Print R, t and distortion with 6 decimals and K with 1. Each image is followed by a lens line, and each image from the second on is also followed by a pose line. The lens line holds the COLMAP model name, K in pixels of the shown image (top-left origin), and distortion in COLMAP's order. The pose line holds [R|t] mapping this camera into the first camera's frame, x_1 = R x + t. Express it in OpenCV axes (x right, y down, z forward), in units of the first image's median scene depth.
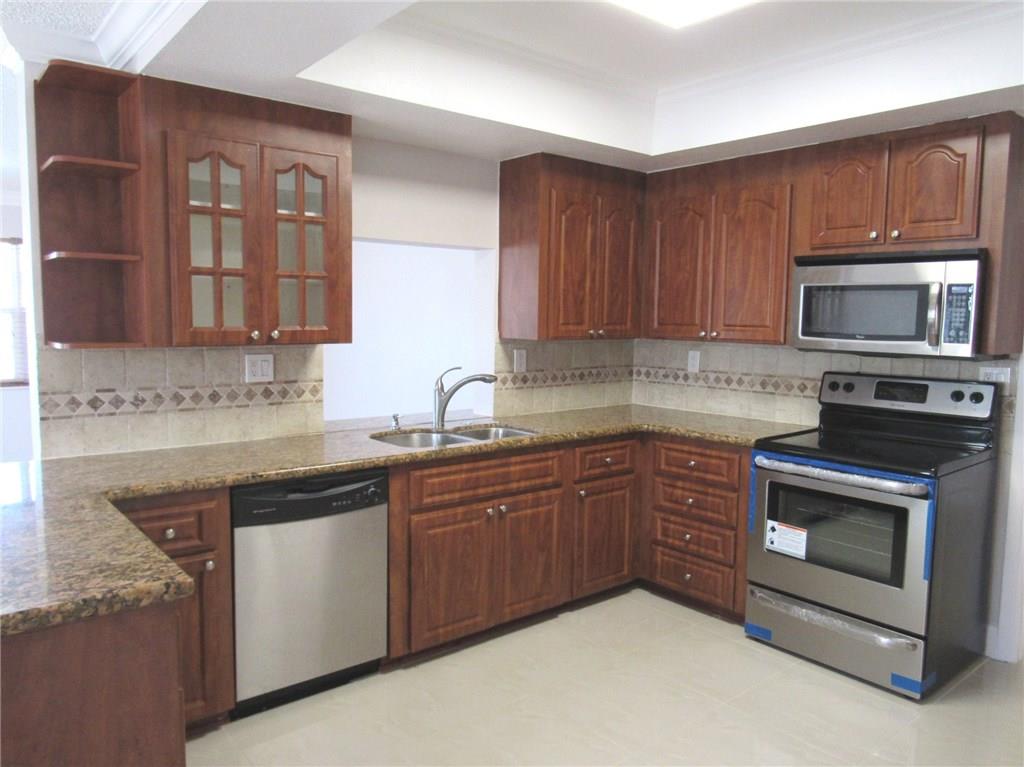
lens RADIAL K [[760.4, 0, 465.1], [0, 760.4, 384.7], [0, 0, 1]] dist [-0.029112, 0.015838]
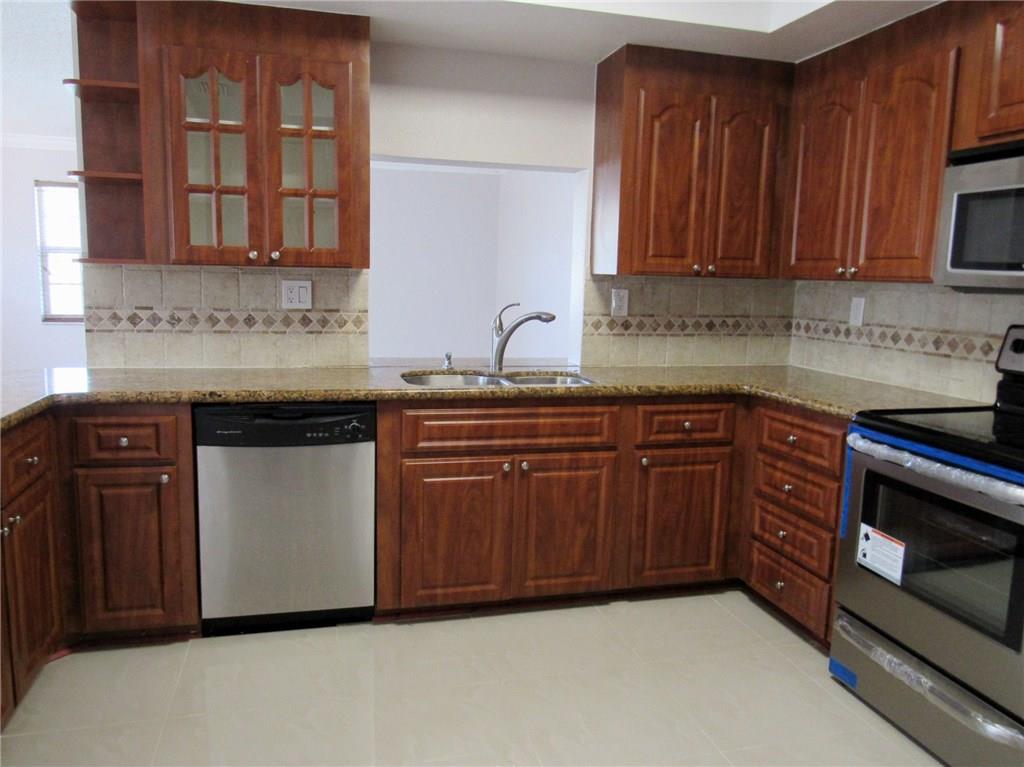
lens RADIAL K [[760.4, 0, 463.3], [0, 760.4, 381.3], [0, 0, 1]] dist [-0.029112, 0.015838]
pose [[0.910115, 0.070864, -0.408251, 0.318147], [-0.054322, 0.997169, 0.051987, 0.026045], [0.410779, -0.025137, 0.911388, 0.183283]]
